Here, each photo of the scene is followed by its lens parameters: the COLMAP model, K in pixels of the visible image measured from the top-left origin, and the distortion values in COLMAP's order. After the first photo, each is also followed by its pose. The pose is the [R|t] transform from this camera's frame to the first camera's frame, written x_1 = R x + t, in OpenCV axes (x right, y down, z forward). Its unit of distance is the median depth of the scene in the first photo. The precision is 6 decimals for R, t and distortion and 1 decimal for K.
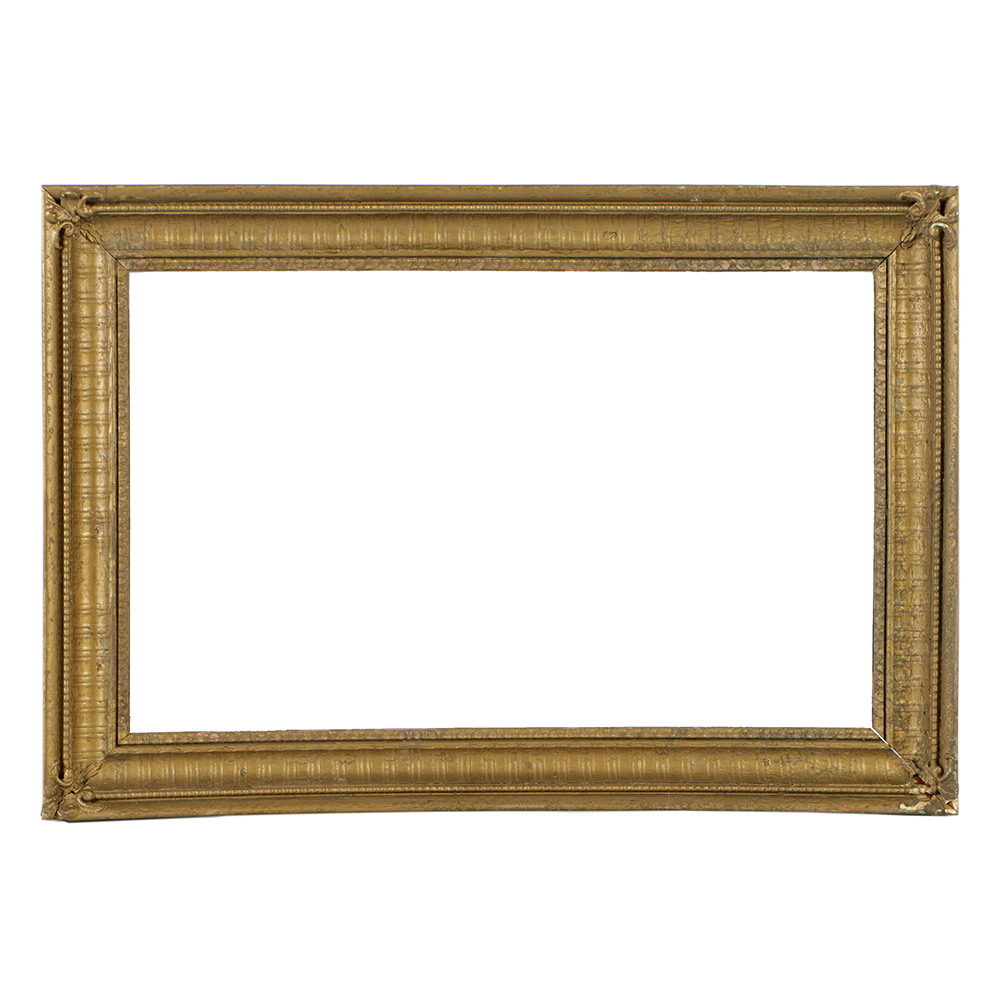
lens RADIAL K [[2570.2, 0, 499.9], [0, 2570.2, 501.1], [0, 0, 1]] dist [-0.043475, 0.000000]
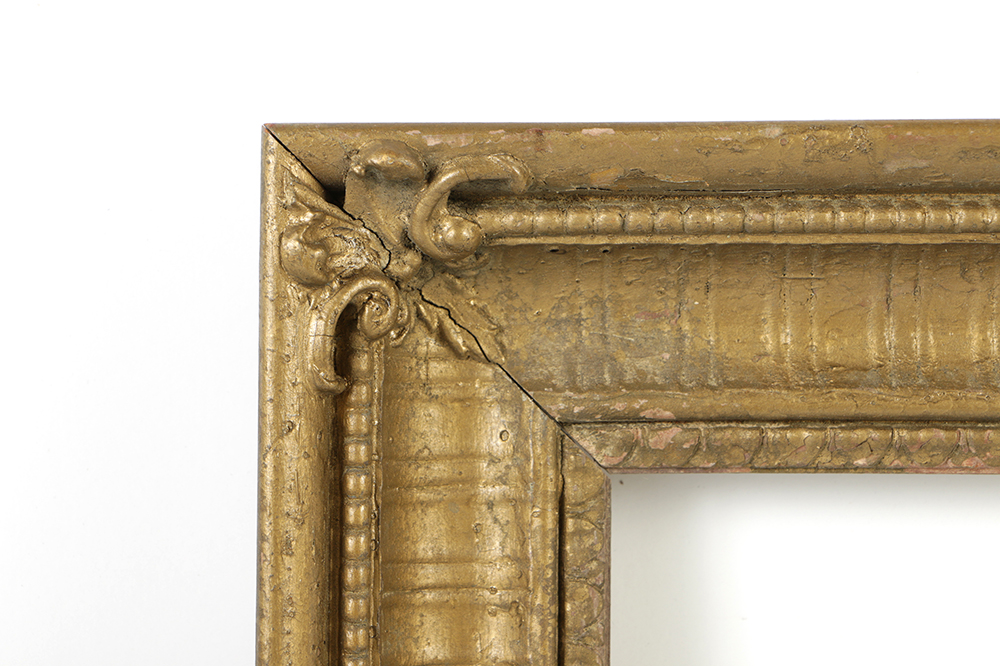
lens RADIAL K [[4192.2, 0, 500.4], [0, 4192.2, 331.0], [0, 0, 1]] dist [0.580193, 0.000000]
pose [[0.995367, 0.004220, -0.096059, -0.116678], [-0.009824, 0.998272, -0.057934, -0.079815], [0.095649, 0.058609, 0.993688, 0.601986]]
